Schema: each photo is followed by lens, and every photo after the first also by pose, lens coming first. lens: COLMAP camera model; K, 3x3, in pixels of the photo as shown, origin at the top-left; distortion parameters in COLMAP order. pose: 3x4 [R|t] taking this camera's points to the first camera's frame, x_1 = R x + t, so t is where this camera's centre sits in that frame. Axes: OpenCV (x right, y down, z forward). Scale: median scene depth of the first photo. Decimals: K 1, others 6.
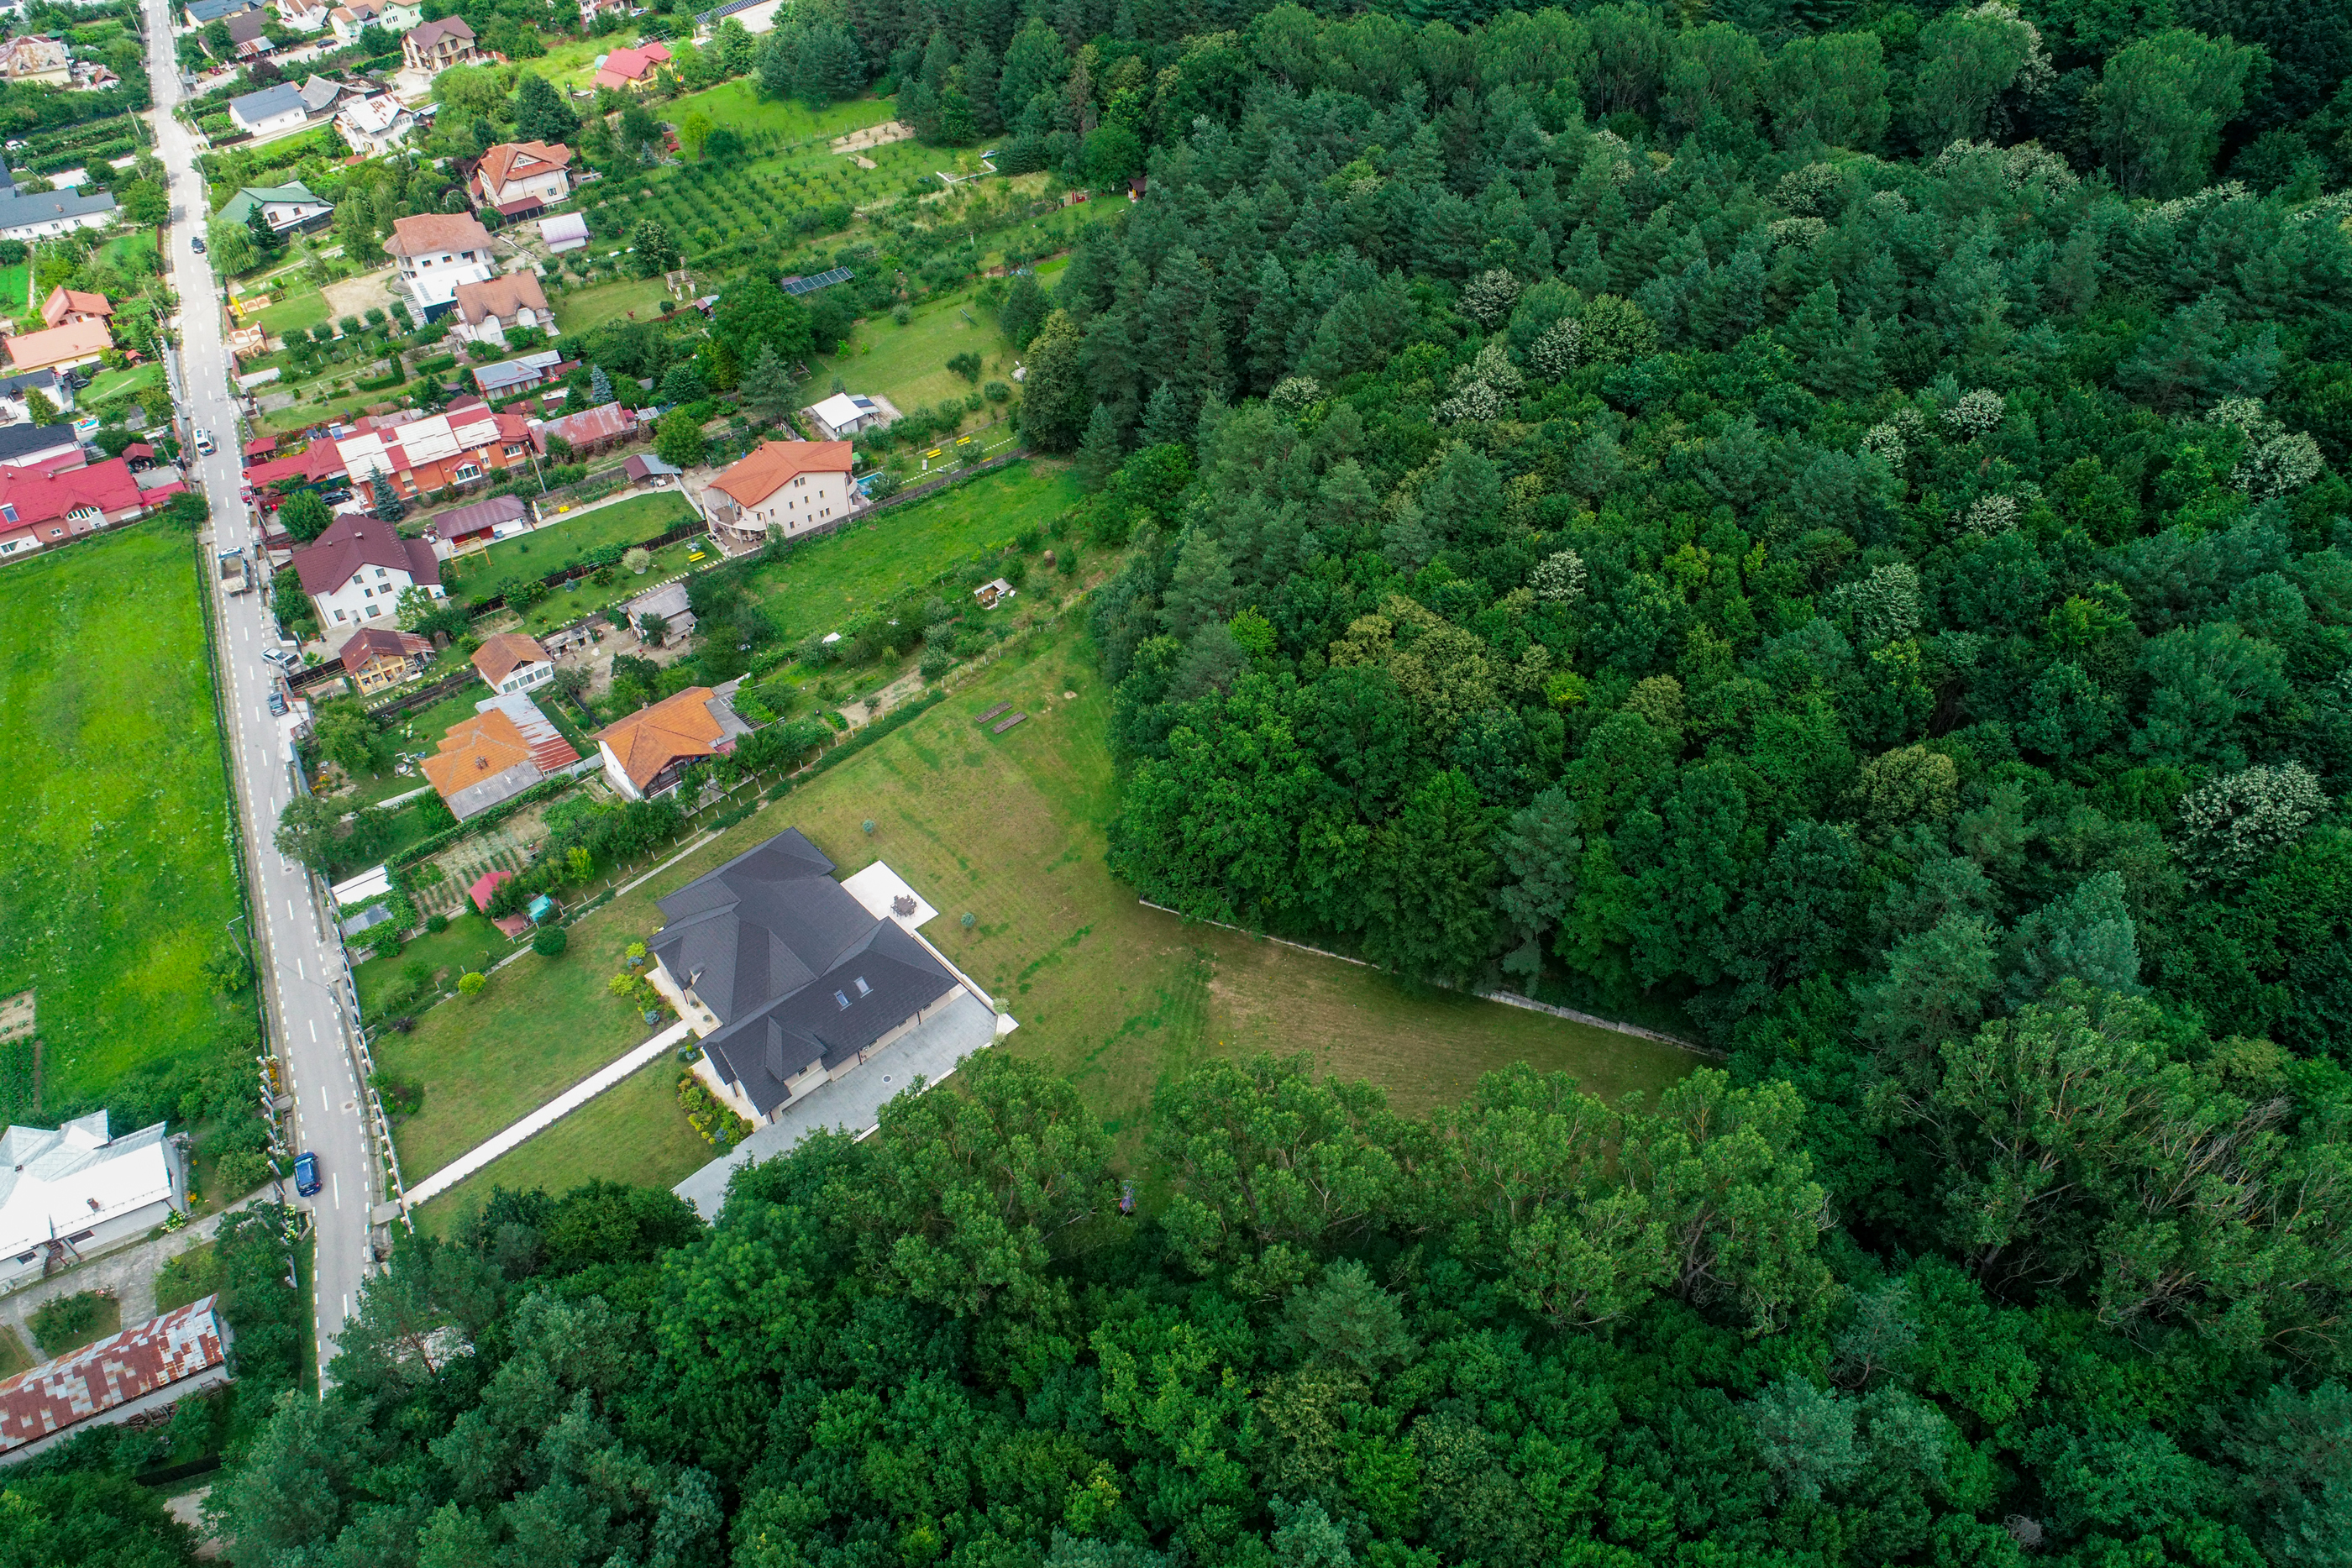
lens RADIAL K [[1581.1, 0, 1175.9], [0, 1581.1, 794.3], [0, 0, 1]] dist [0.001335, -0.000165]
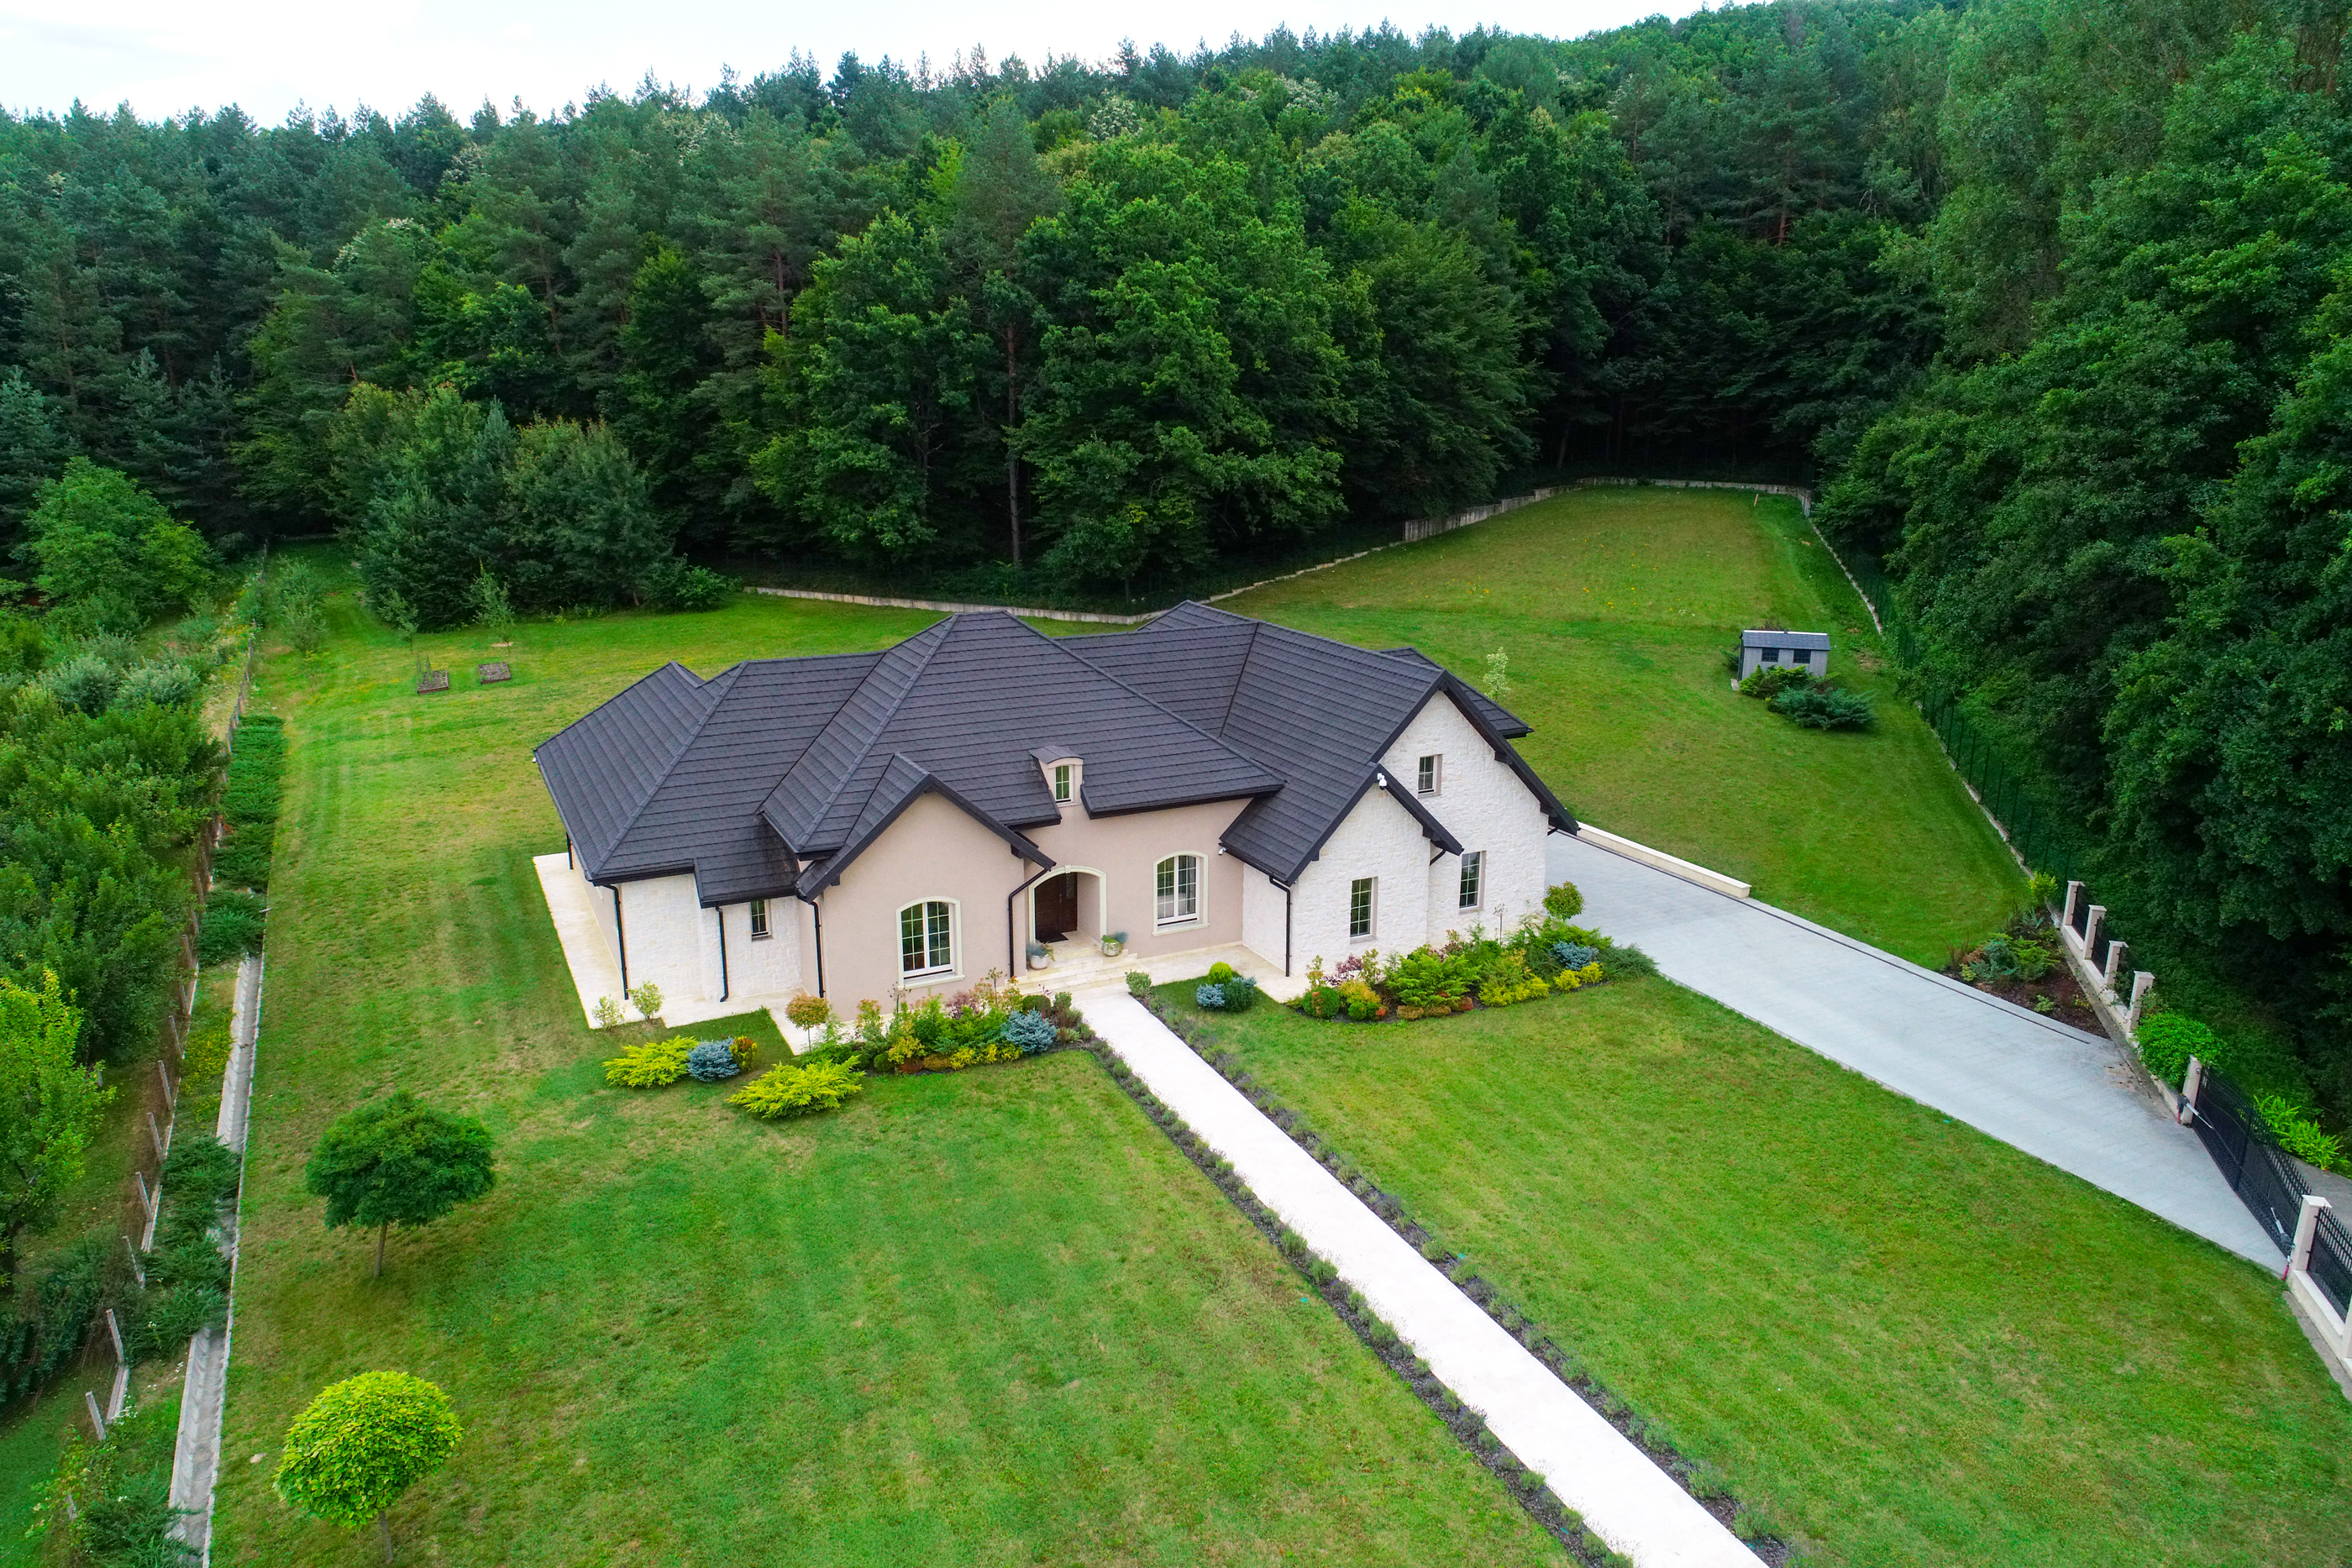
lens RADIAL K [[1571.7, 0, 1176.0], [0, 1571.7, 784.0], [0, 0, 1]] dist [-0.004782, -0.001448]
pose [[0.279905, -0.249667, 0.926995, -0.519804], [0.660433, 0.750880, 0.002817, 0.115895], [-0.696765, 0.611429, 0.375064, 0.791687]]
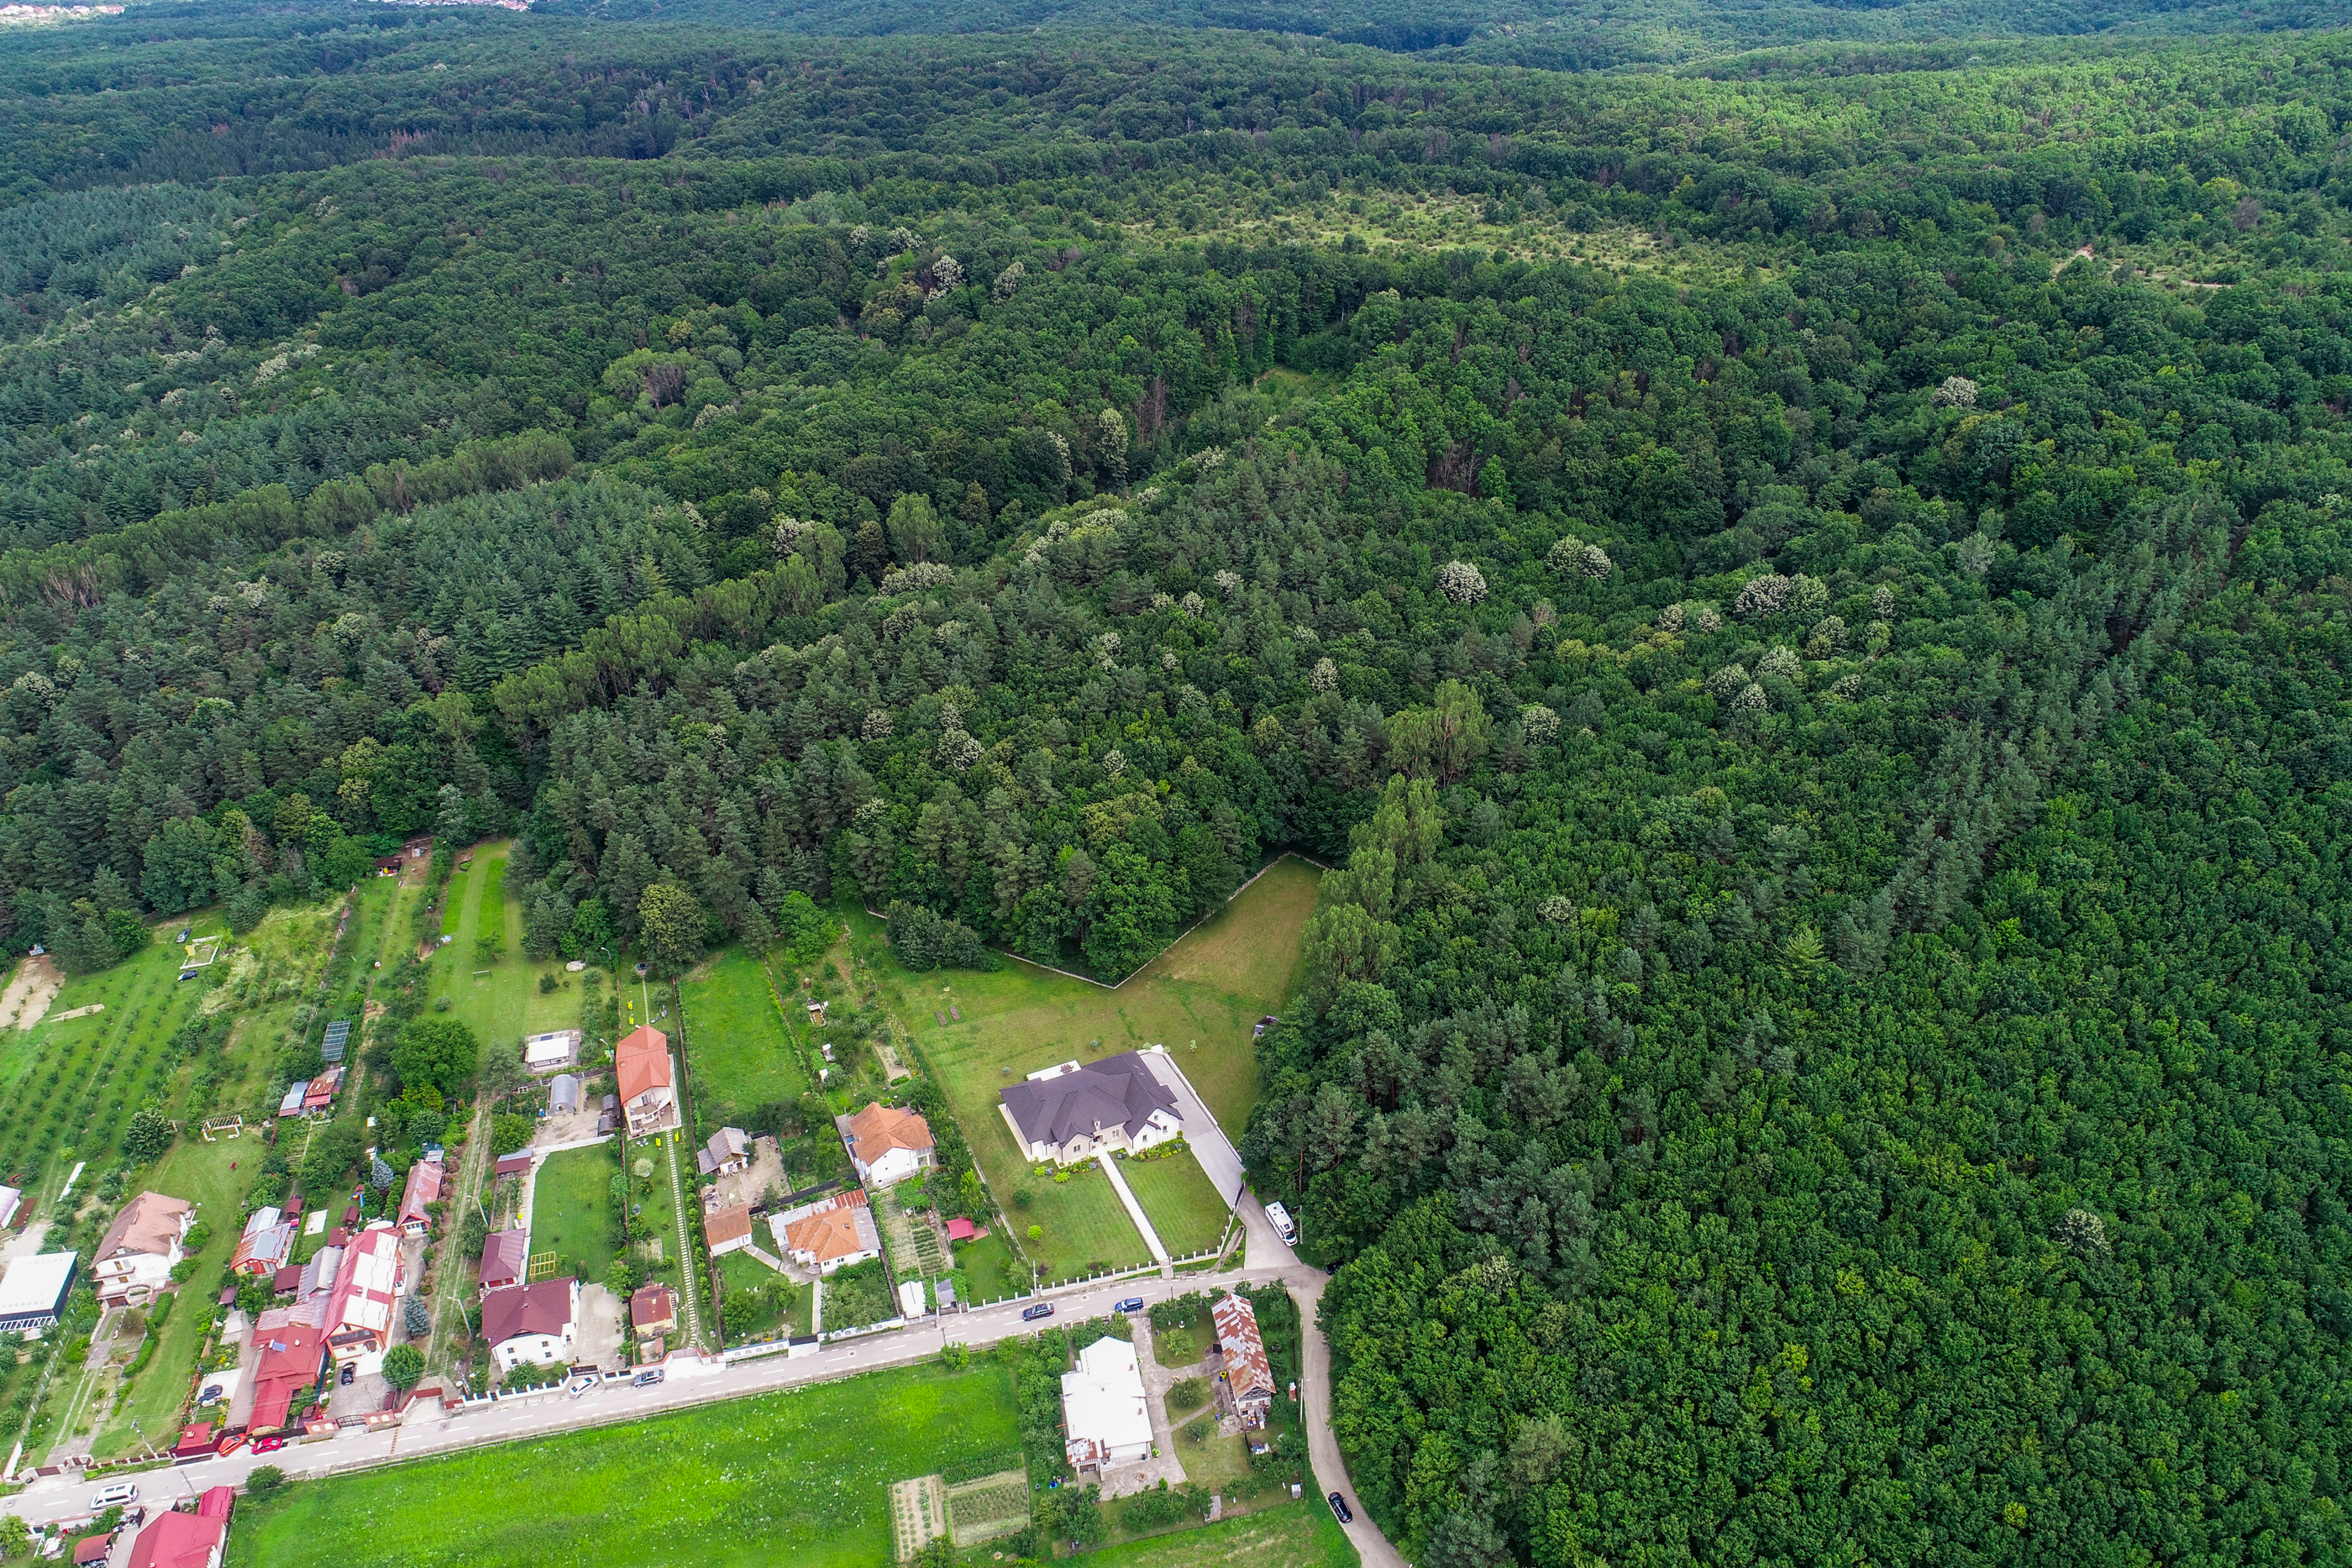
lens RADIAL K [[1575.0, 0, 1174.5], [0, 1575.0, 775.2], [0, 0, 1]] dist [-0.000191, -0.000768]
pose [[0.304310, -0.476977, 0.824553, -1.508433], [0.659599, 0.730025, 0.178864, -0.436249], [-0.687258, 0.489445, 0.536768, -0.283176]]
